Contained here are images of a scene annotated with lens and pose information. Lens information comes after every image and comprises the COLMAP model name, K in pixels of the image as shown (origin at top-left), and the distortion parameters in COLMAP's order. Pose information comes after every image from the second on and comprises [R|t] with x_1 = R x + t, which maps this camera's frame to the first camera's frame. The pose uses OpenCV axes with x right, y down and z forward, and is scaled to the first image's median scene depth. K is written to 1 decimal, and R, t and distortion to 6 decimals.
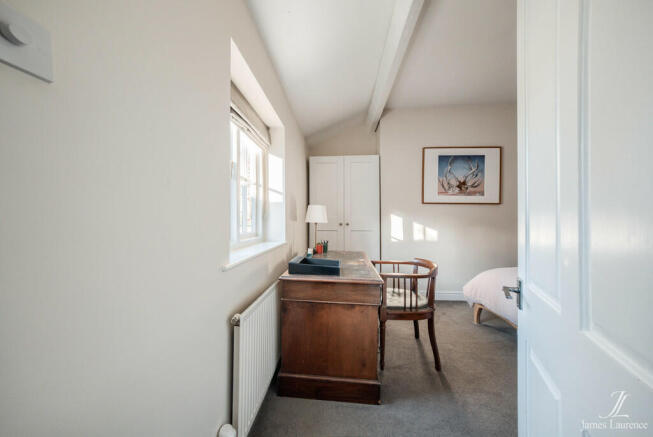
lens RADIAL K [[222.5, 0, 322.9], [0, 222.5, 215.9], [0, 0, 1]] dist [-0.019127, 0.000887]
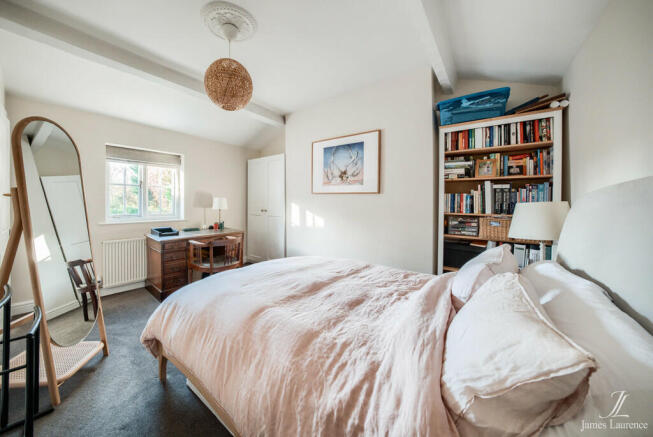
lens RADIAL K [[222.5, 0, 325.7], [0, 222.5, 202.4], [0, 0, 1]] dist [-0.019127, 0.000887]
pose [[0.845421, 0.009534, -0.534015, 1.109212], [-0.007261, 0.999953, 0.006357, -0.020786], [0.534050, -0.001497, 0.845451, 0.112222]]
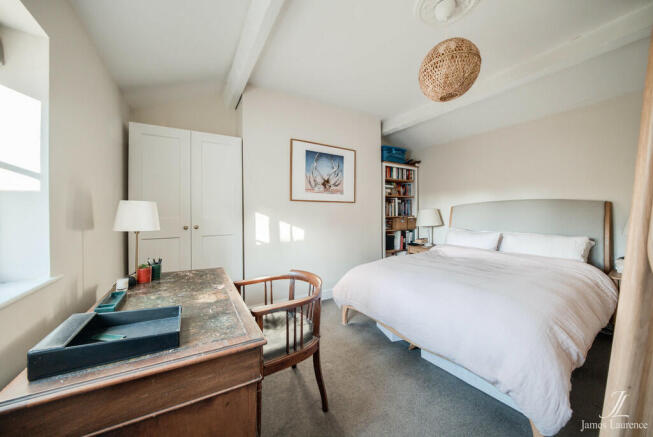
lens RADIAL K [[222.5, 0, 318.2], [0, 222.5, 210.5], [0, 0, 1]] dist [-0.019127, 0.000887]
pose [[0.819265, -0.004270, 0.573399, 0.024070], [0.001674, 0.999986, 0.005055, -0.020756], [-0.573413, -0.003181, 0.819261, 0.198316]]
